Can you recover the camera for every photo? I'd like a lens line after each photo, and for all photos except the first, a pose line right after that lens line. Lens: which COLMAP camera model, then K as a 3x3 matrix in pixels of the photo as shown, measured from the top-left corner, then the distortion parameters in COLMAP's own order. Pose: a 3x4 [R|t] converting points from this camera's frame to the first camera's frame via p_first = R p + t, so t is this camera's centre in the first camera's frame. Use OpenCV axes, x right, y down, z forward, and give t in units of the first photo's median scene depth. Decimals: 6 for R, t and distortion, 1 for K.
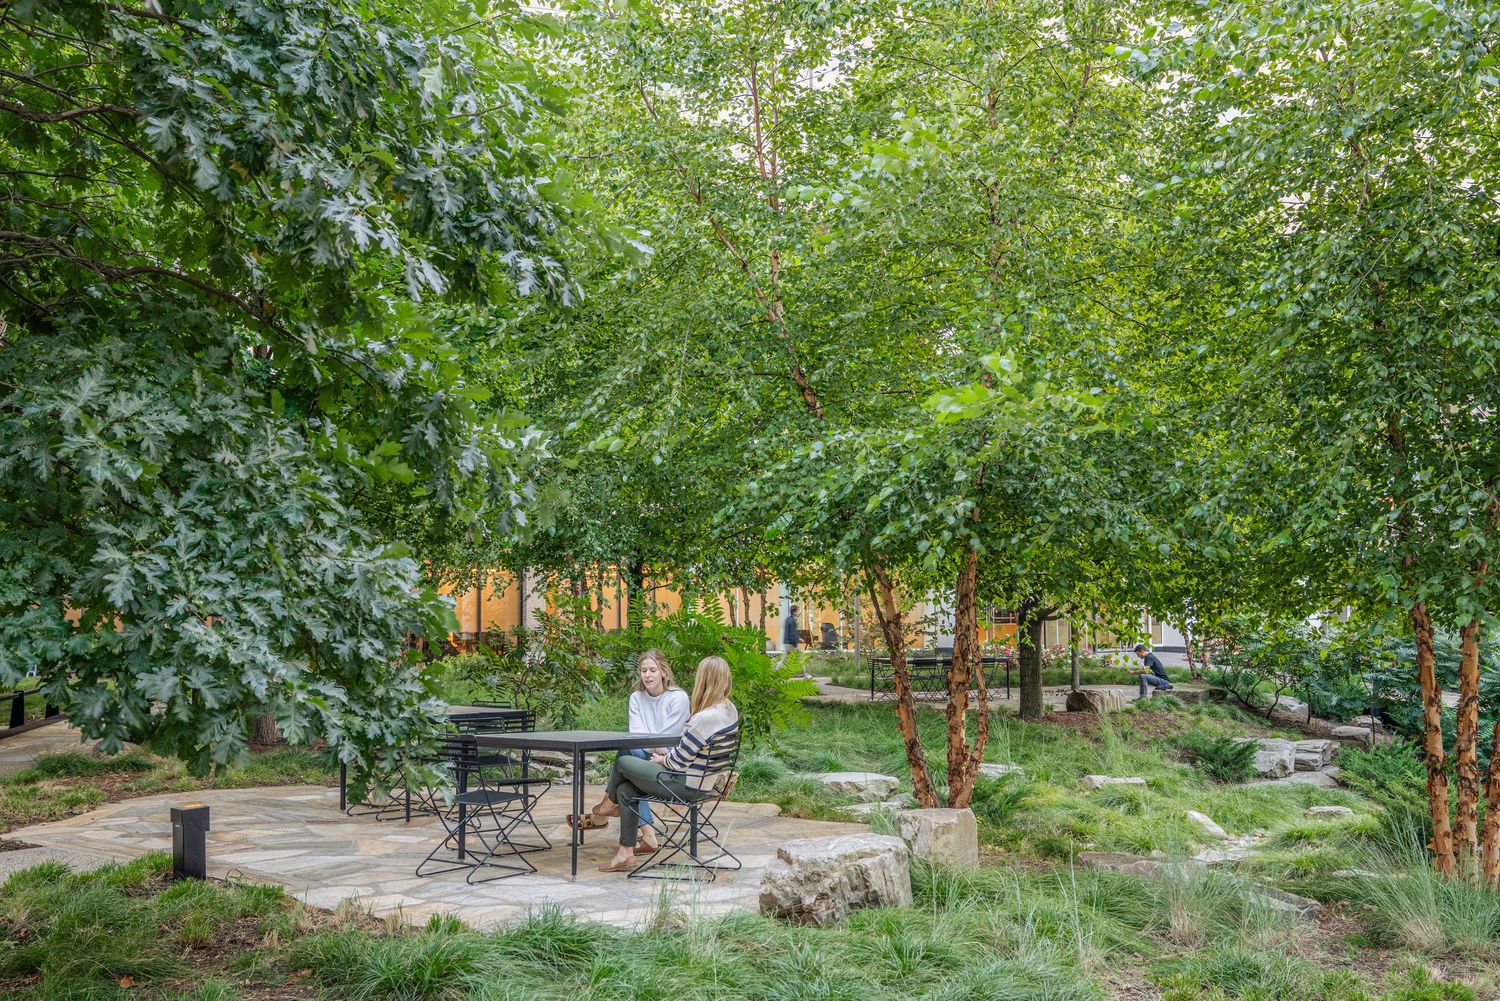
lens RADIAL K [[1461.8, 0, 750.0], [0, 1461.8, 500.5], [0, 0, 1]] dist [-0.015124, -0.006619]
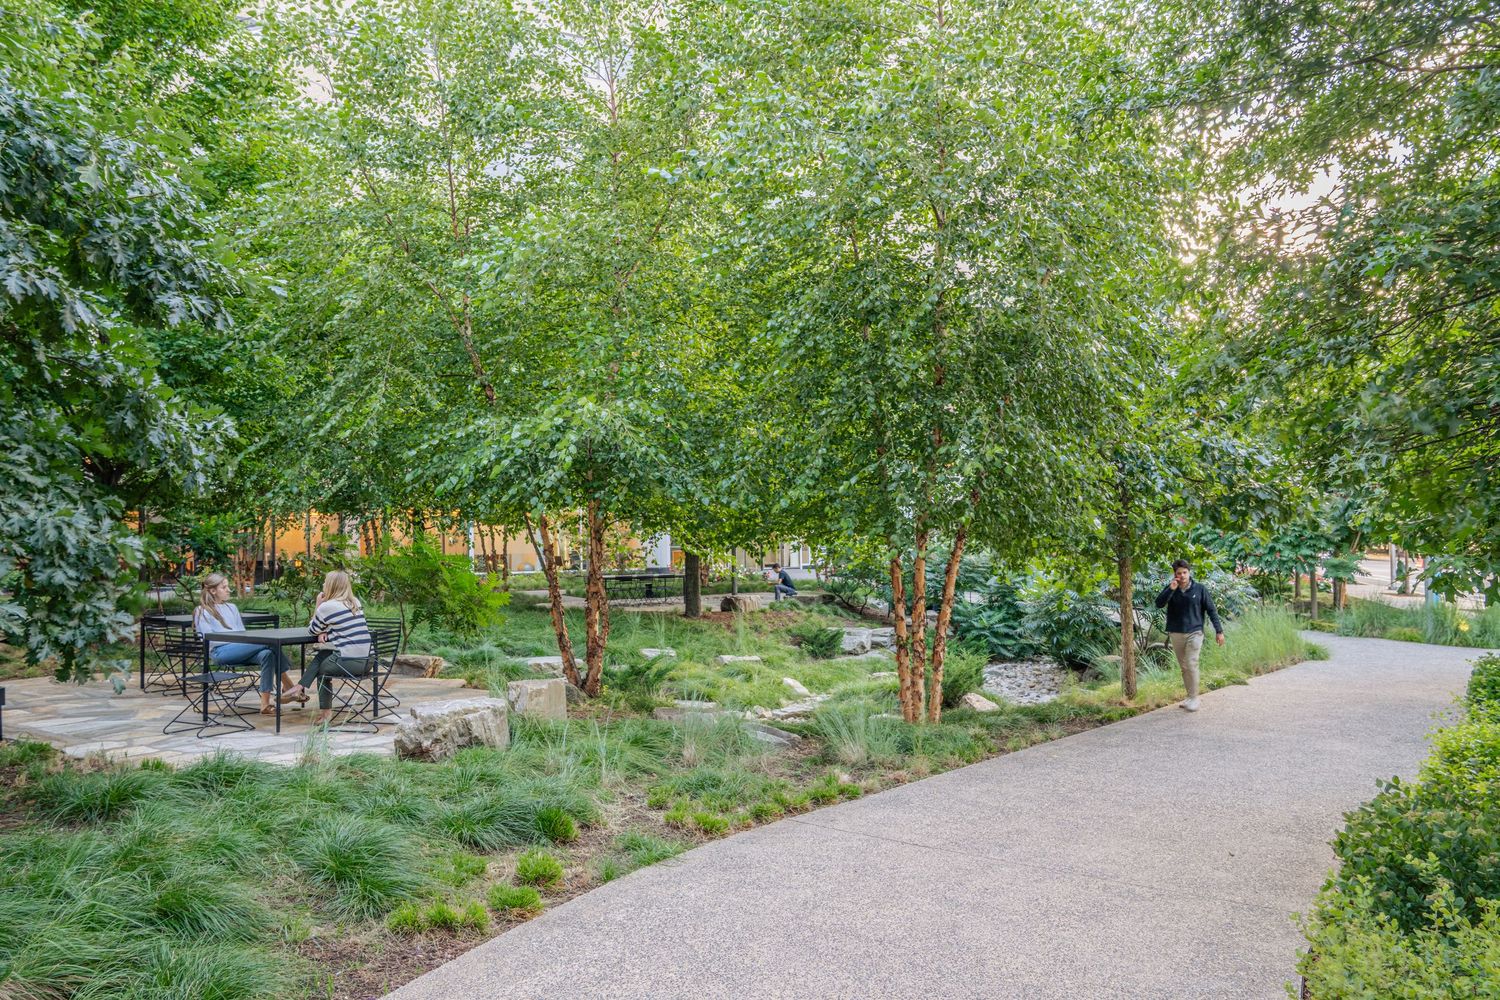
lens RADIAL K [[1044.0, 0, 751.8], [0, 1044.0, 445.7], [0, 0, 1]] dist [-0.049466, 0.001611]
pose [[0.990637, 0.002851, 0.136493, 0.171691], [-0.000325, 0.999828, -0.018524, -0.001039], [-0.136523, 0.018306, 0.990468, -0.046817]]
